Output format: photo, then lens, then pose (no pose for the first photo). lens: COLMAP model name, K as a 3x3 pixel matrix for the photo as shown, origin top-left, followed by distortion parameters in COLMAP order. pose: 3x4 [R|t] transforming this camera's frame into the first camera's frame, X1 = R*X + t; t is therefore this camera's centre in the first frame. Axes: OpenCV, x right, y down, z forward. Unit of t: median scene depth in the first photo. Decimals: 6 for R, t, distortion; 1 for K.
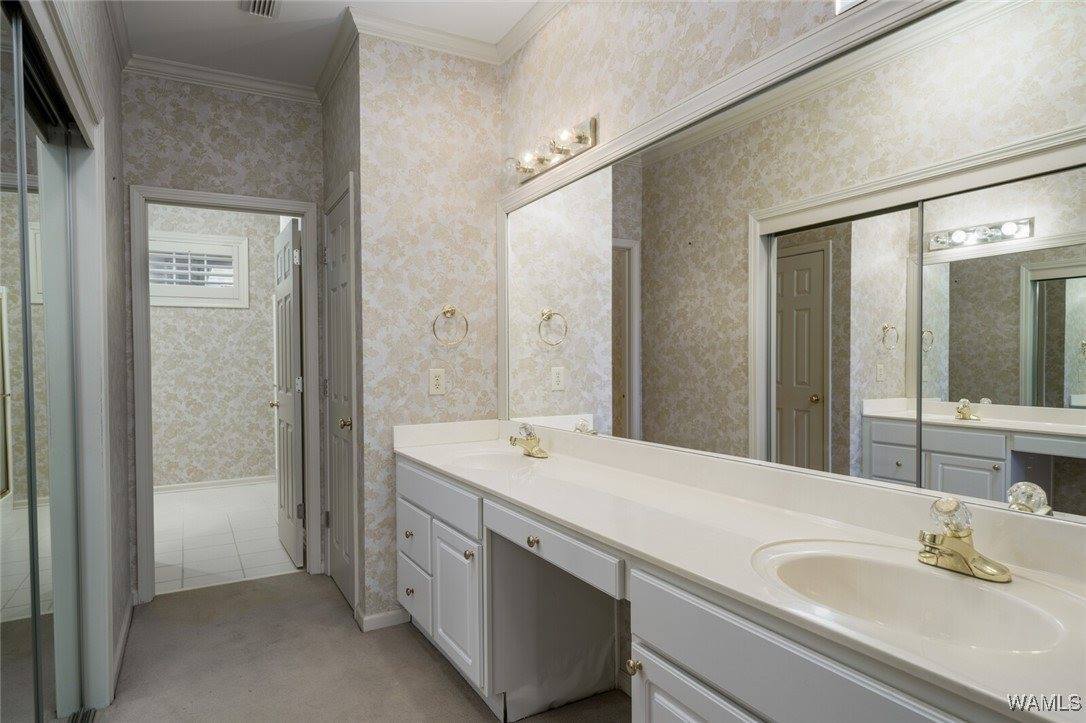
lens RADIAL K [[626.9, 0, 543.0], [0, 626.9, 361.5], [0, 0, 1]] dist [-0.000193, -0.000107]
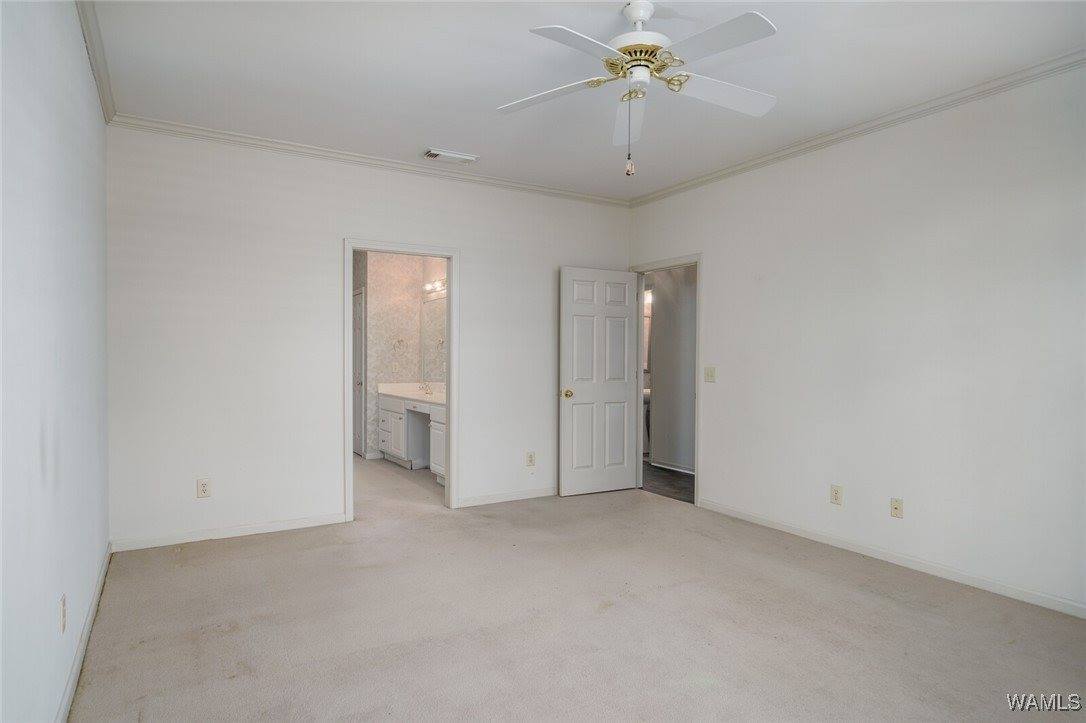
lens RADIAL K [[626.9, 0, 543.0], [0, 626.9, 361.5], [0, 0, 1]] dist [-0.000193, -0.000107]
pose [[0.999558, 0.013958, 0.026265, 0.387592], [-0.013970, 0.999902, 0.000268, -0.001949], [-0.026258, -0.000635, 0.999655, -1.672451]]
